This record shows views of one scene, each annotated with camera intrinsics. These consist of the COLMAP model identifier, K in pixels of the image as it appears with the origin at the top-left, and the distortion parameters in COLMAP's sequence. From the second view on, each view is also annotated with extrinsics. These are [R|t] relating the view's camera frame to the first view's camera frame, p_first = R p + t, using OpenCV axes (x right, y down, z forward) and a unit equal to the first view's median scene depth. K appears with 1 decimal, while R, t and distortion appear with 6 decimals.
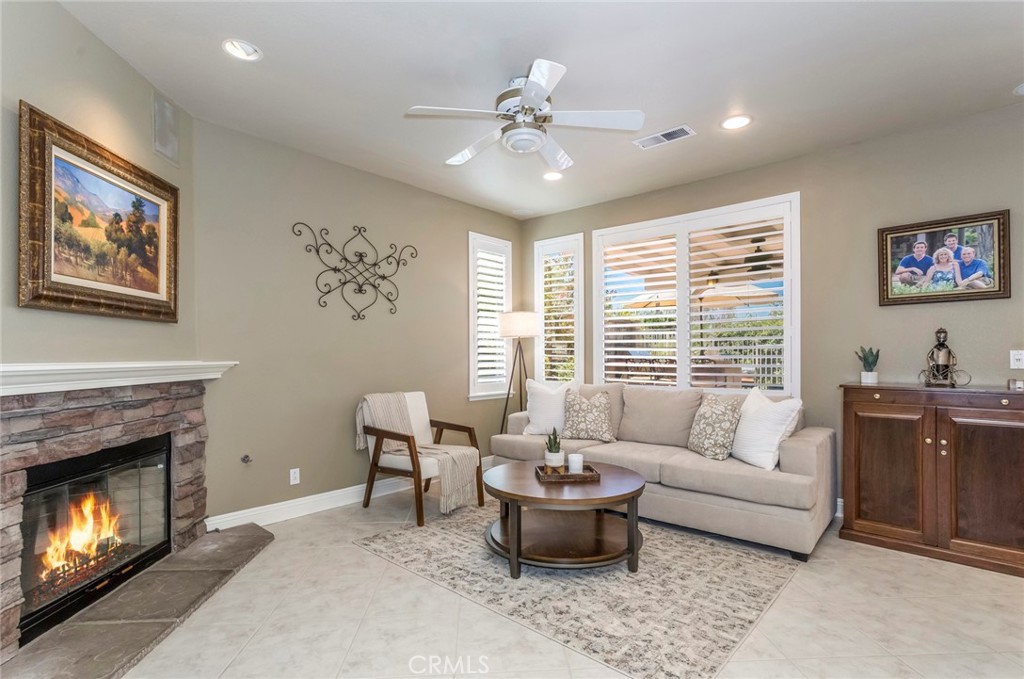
lens RADIAL K [[485.1, 0, 514.9], [0, 485.1, 354.8], [0, 0, 1]] dist [-0.010370, 0.011018]
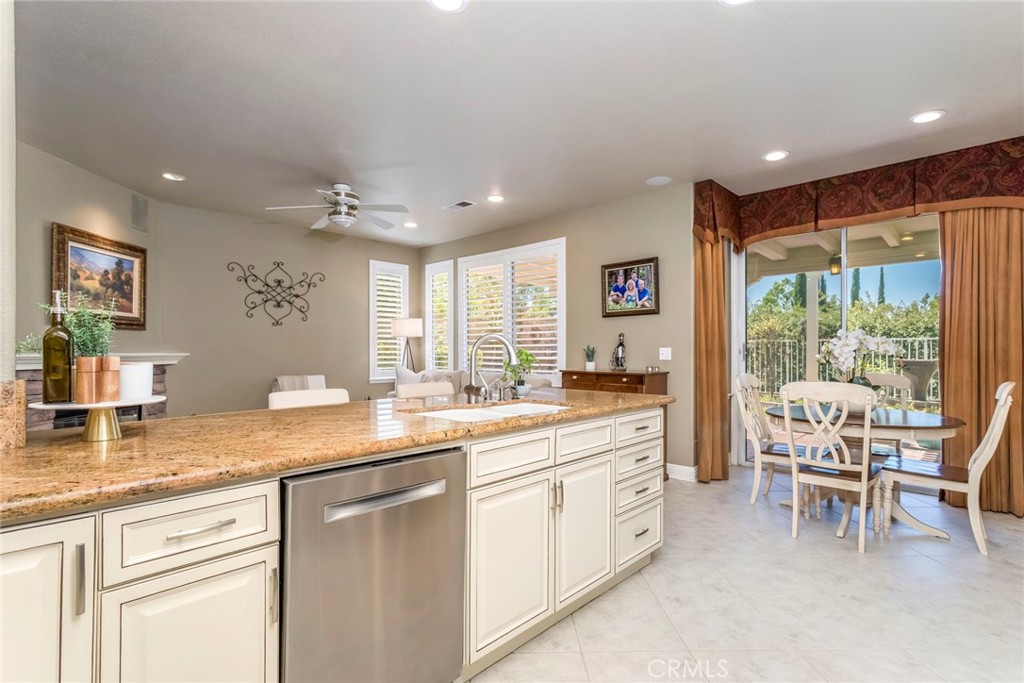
lens RADIAL K [[485.1, 0, 506.9], [0, 485.1, 352.8], [0, 0, 1]] dist [-0.010370, 0.011018]
pose [[0.997814, 0.003527, -0.065986, 0.621439], [-0.003295, 0.999988, 0.003634, 0.002502], [0.065998, -0.003408, 0.997814, -0.551694]]
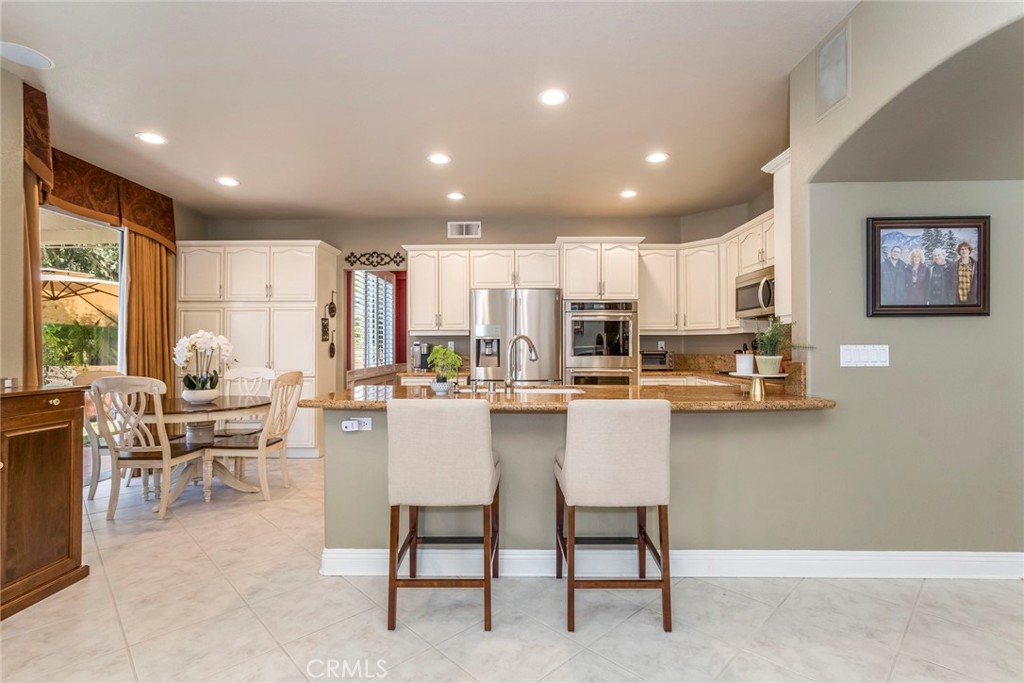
lens RADIAL K [[485.1, 0, 519.1], [0, 485.1, 340.0], [0, 0, 1]] dist [-0.010370, 0.011018]
pose [[-0.640473, 0.017761, 0.767775, -0.209593], [0.006602, 0.999823, -0.017622, 0.001517], [-0.767952, -0.006218, -0.640477, 0.816465]]
